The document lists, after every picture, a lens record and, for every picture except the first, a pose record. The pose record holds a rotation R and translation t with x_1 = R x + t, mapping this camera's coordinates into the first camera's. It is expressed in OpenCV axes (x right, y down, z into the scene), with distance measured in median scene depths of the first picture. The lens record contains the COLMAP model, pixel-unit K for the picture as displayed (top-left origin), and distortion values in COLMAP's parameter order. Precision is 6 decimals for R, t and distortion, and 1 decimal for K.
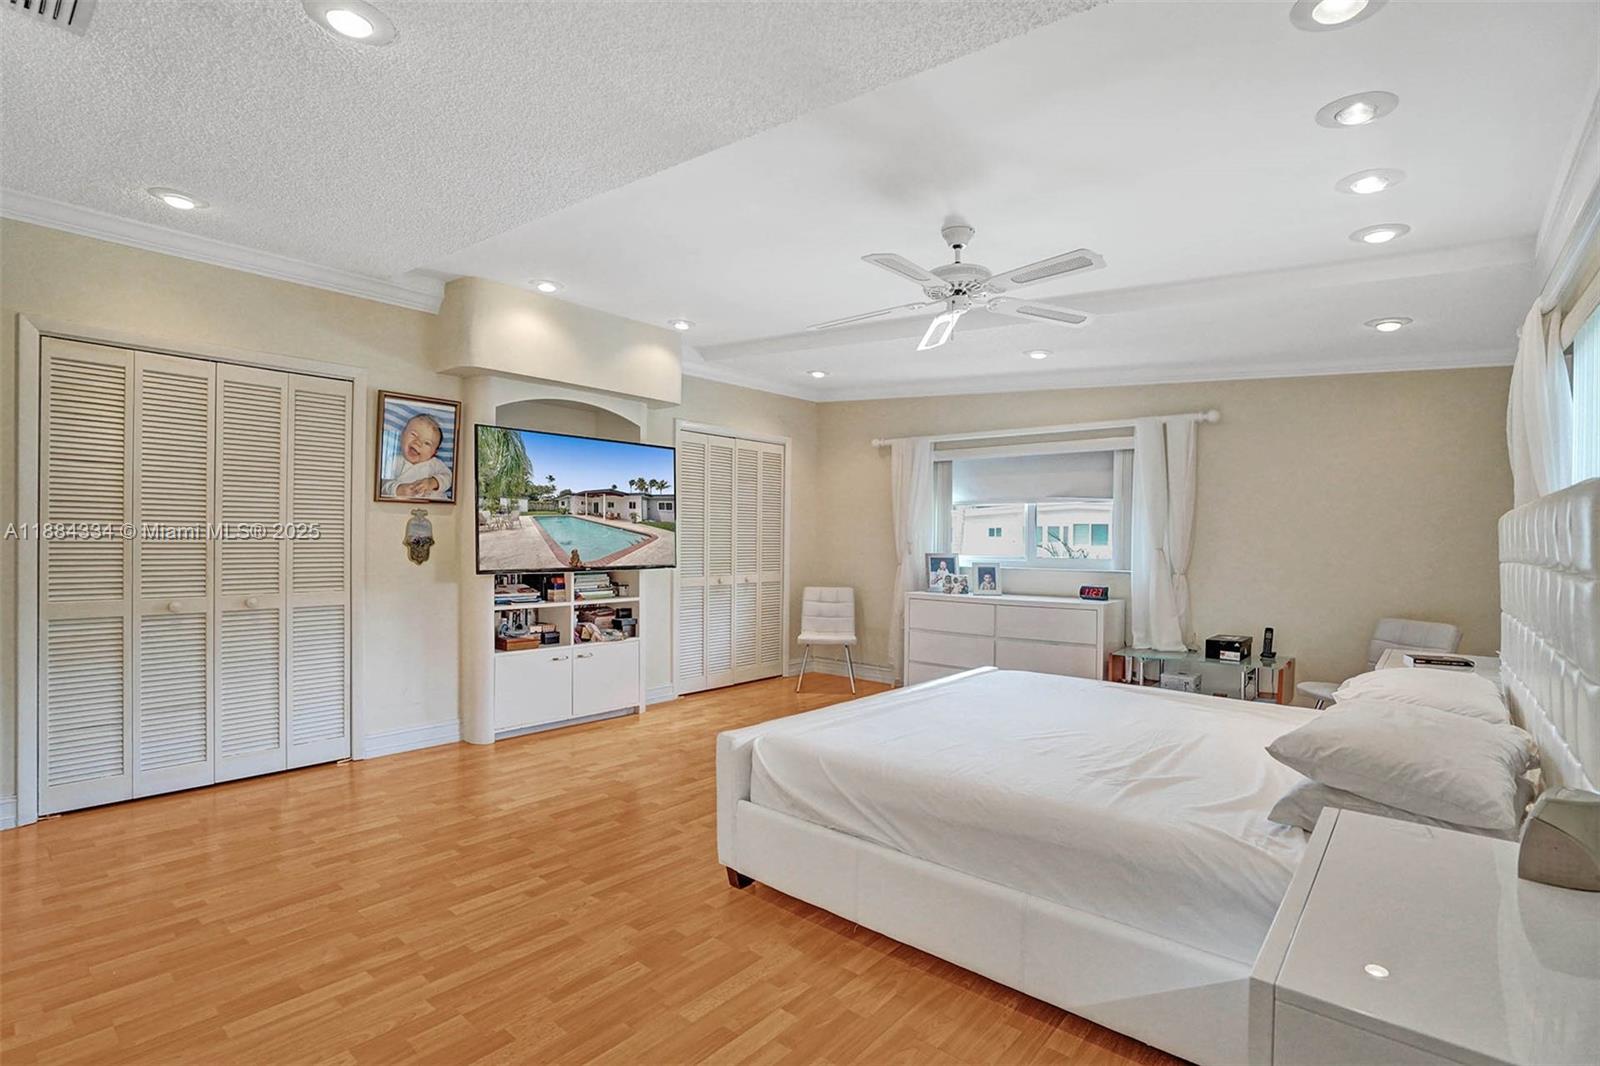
lens RADIAL K [[763.0, 0, 797.2], [0, 763.0, 542.4], [0, 0, 1]] dist [-0.054764, 0.020431]
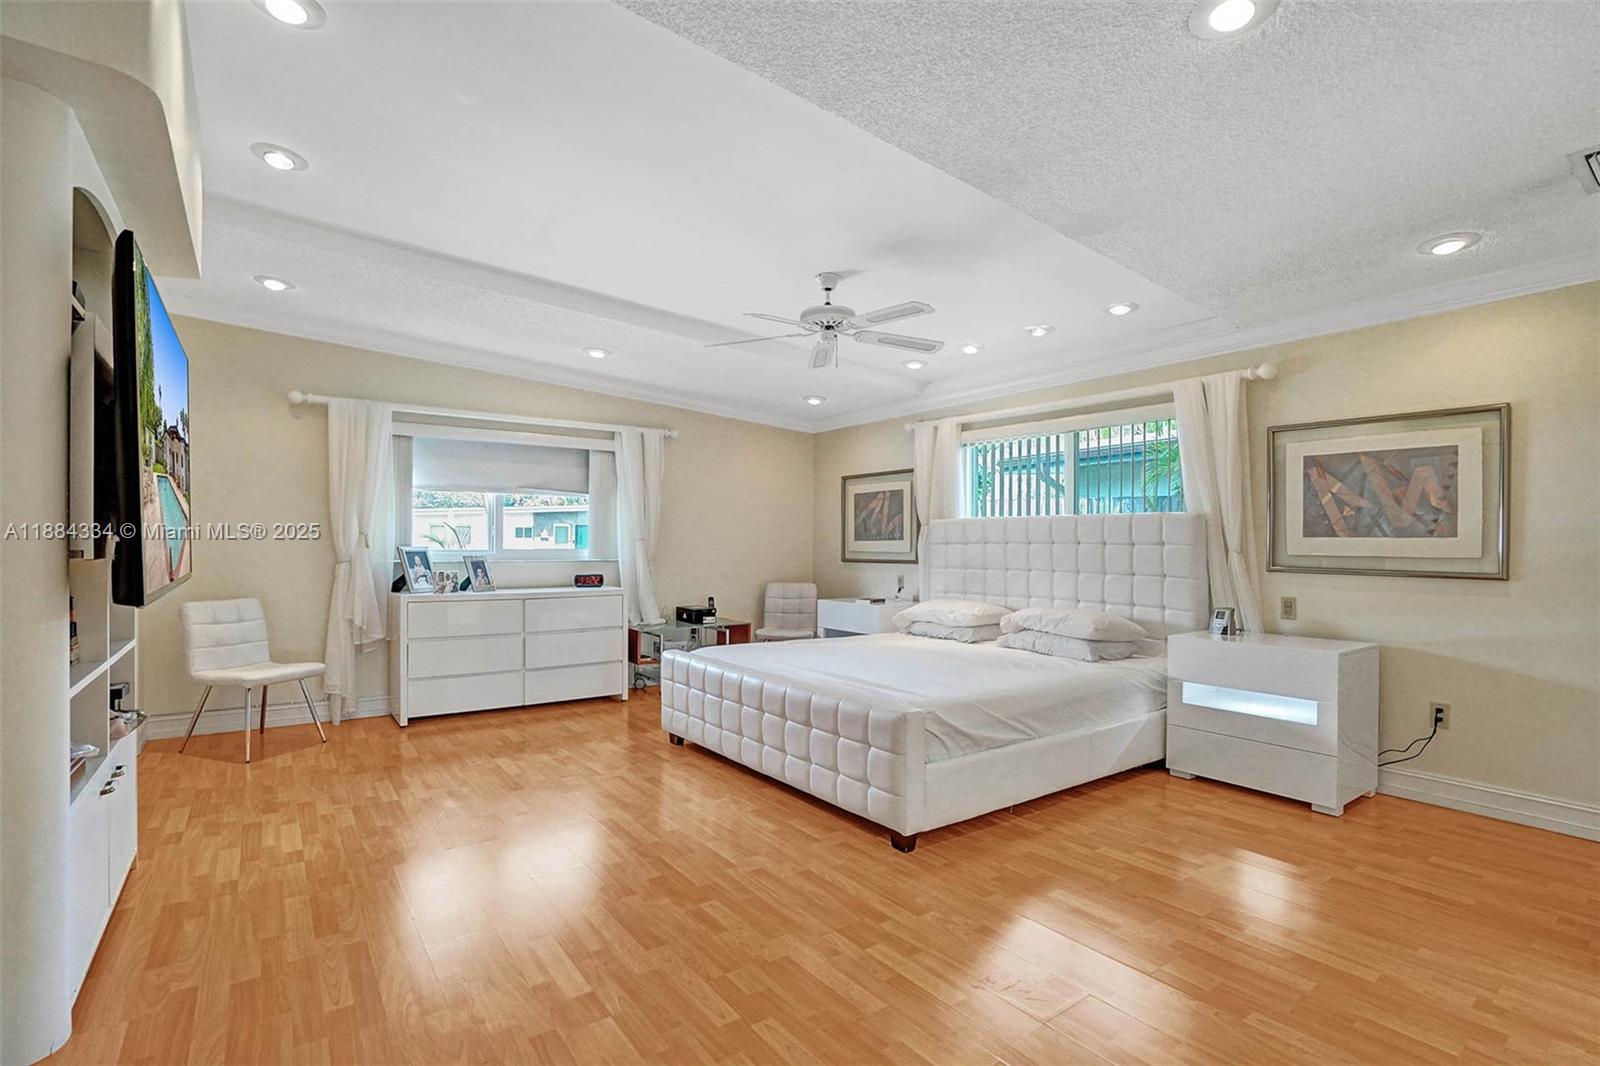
lens RADIAL K [[763.0, 0, 797.2], [0, 763.0, 542.4], [0, 0, 1]] dist [-0.054764, 0.020431]
pose [[0.223307, -0.007895, 0.974716, -0.611114], [-0.002647, 0.999959, 0.008706, 0.001726], [-0.974744, -0.004524, 0.223277, 0.478603]]
